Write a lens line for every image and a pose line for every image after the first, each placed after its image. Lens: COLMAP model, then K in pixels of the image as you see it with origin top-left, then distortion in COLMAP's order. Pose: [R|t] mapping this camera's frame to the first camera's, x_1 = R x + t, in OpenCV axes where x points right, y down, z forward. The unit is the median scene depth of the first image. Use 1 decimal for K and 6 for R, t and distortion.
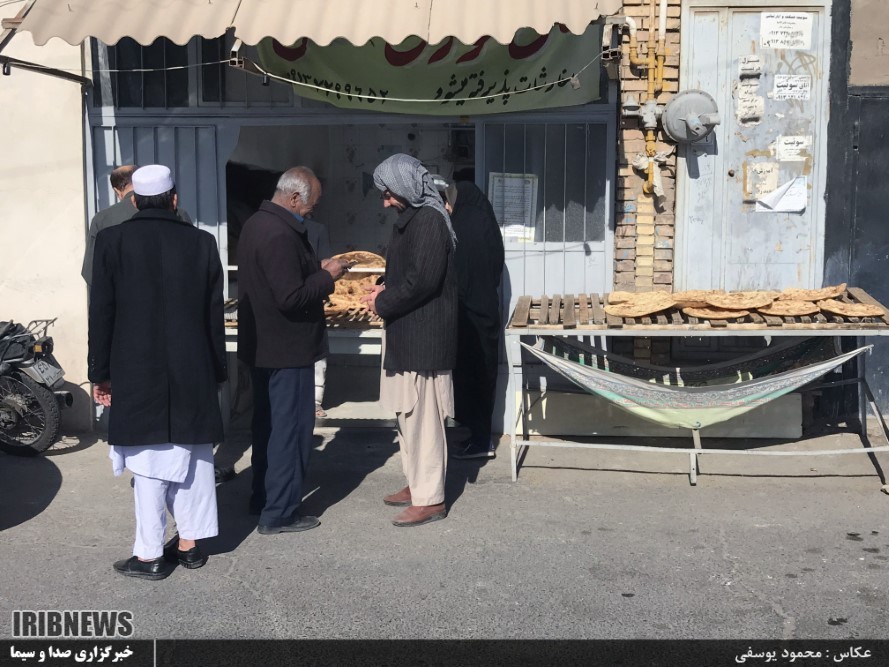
lens RADIAL K [[1342.9, 0, 444.8], [0, 1342.9, 334.3], [0, 0, 1]] dist [-0.001620, 0.000000]
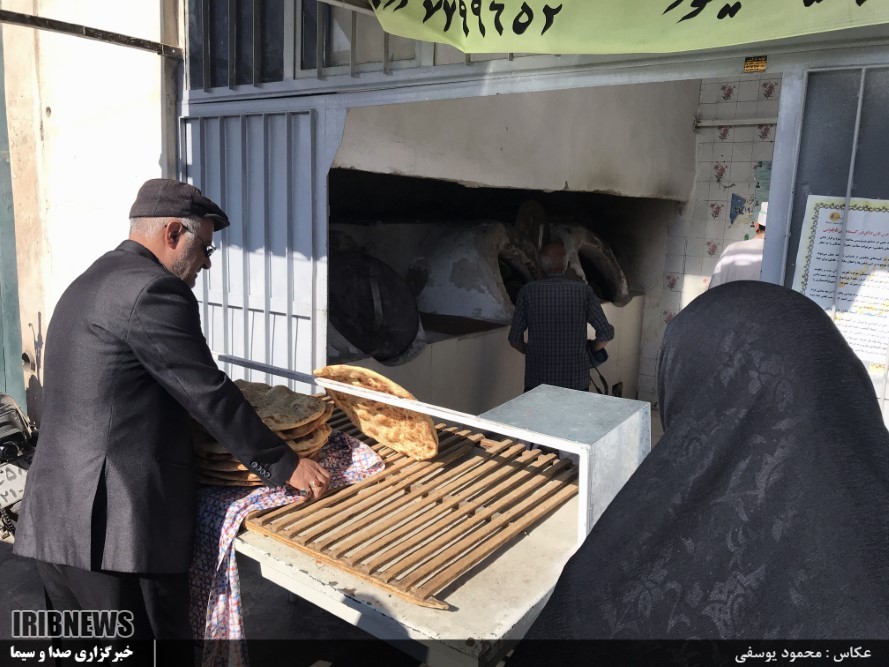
lens RADIAL K [[723.4, 0, 441.2], [0, 723.4, 331.6], [0, 0, 1]] dist [0.017361, 0.004876]
pose [[0.834284, 0.117478, -0.538673, 0.063839], [-0.080234, 0.992504, 0.092188, -0.091353], [0.545465, -0.033691, 0.837456, 0.755794]]
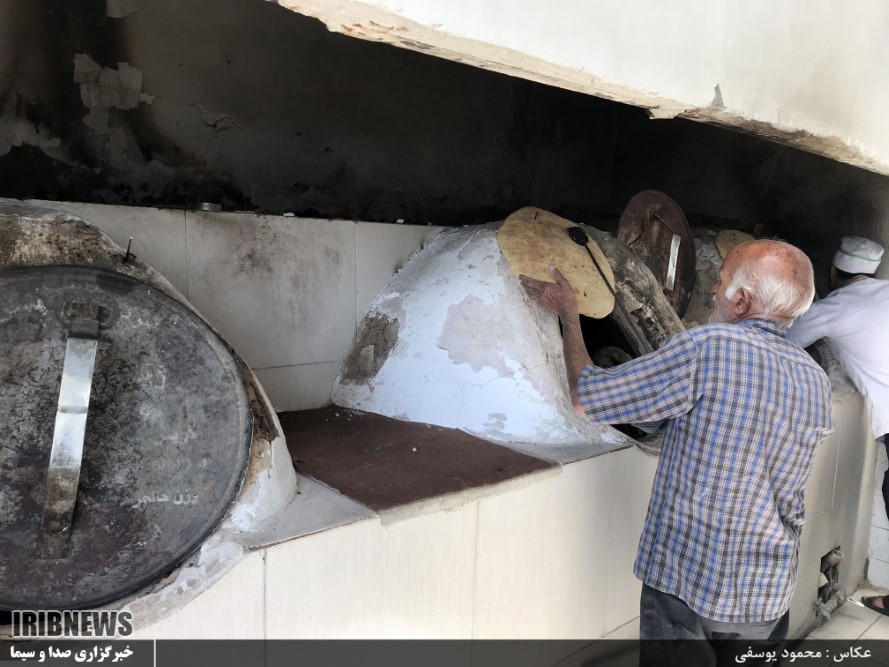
lens RADIAL K [[723.4, 0, 445.9], [0, 723.4, 330.6], [0, 0, 1]] dist [0.017361, 0.004876]
pose [[0.699308, 0.092071, -0.708866, -0.013250], [-0.093012, 0.994960, 0.037472, -0.093012], [0.708743, 0.039728, 0.704347, 0.942029]]
